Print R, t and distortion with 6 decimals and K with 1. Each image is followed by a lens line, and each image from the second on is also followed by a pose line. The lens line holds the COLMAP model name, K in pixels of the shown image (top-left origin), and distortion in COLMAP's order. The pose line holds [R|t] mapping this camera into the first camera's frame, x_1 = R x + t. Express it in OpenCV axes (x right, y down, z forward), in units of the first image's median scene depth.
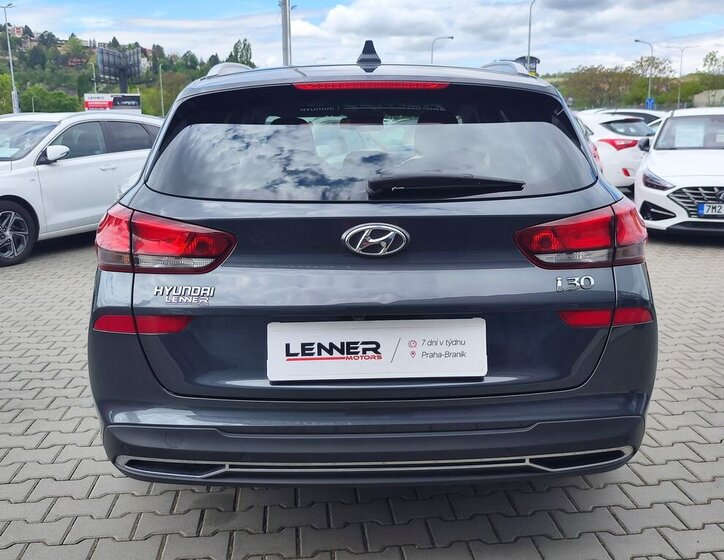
lens RADIAL K [[737.5, 0, 376.2], [0, 737.5, 280.8], [0, 0, 1]] dist [0.012031, -0.000077]
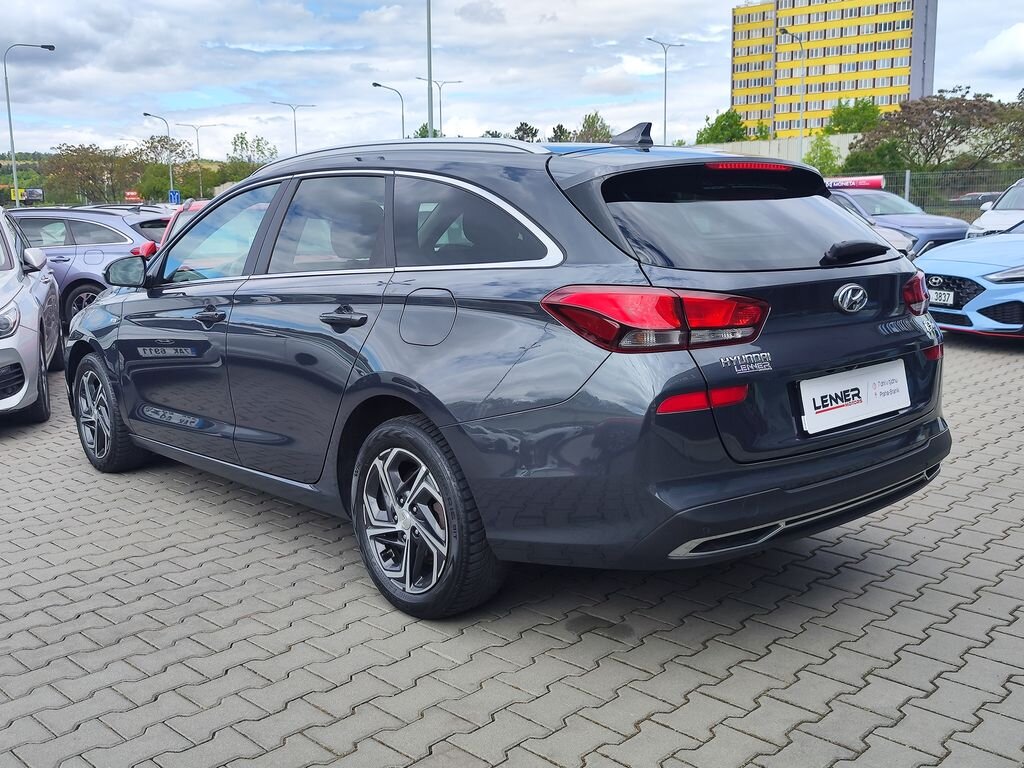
lens RADIAL K [[1011.6, 0, 512.0], [0, 1011.6, 384.0], [0, 0, 1]] dist [0.007756, 0.010580]
pose [[0.774555, -0.112656, 0.622393, -1.086331], [0.145934, 0.989291, -0.002546, 0.001767], [-0.615441, 0.092800, 0.782701, 0.075071]]
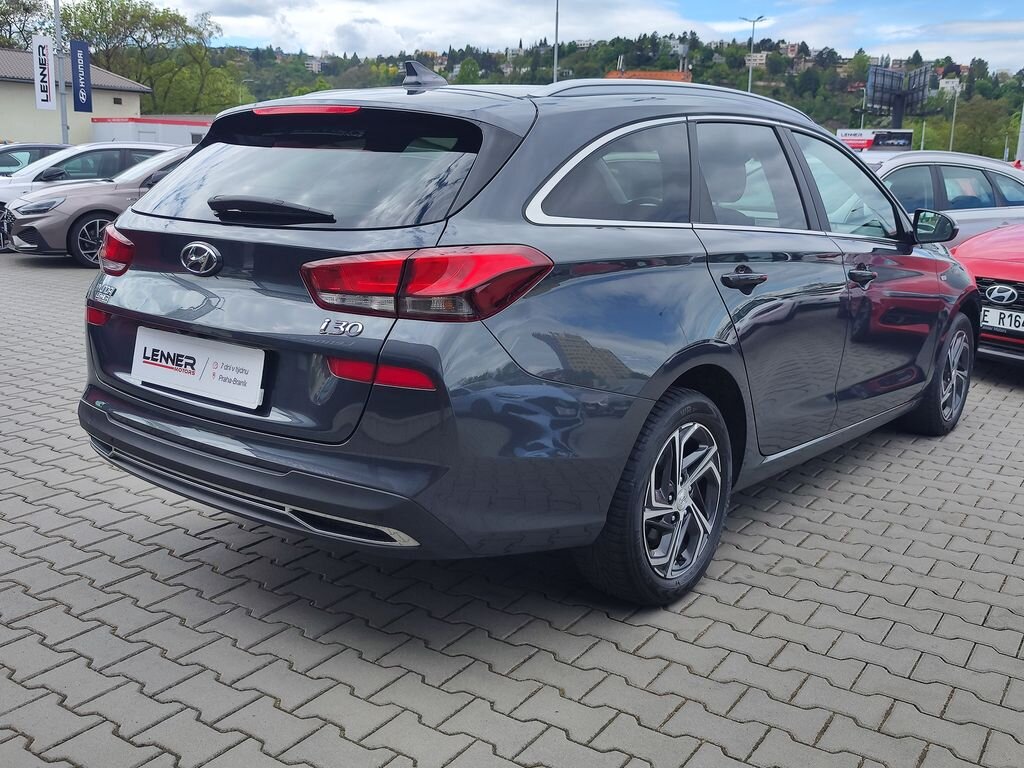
lens RADIAL K [[1011.6, 0, 512.0], [0, 1011.6, 384.0], [0, 0, 1]] dist [0.007756, 0.010580]
pose [[0.768058, 0.161077, -0.619791, 0.956170], [-0.162251, 0.985216, 0.054982, -0.024513], [0.619485, 0.058333, 0.782838, 0.129315]]
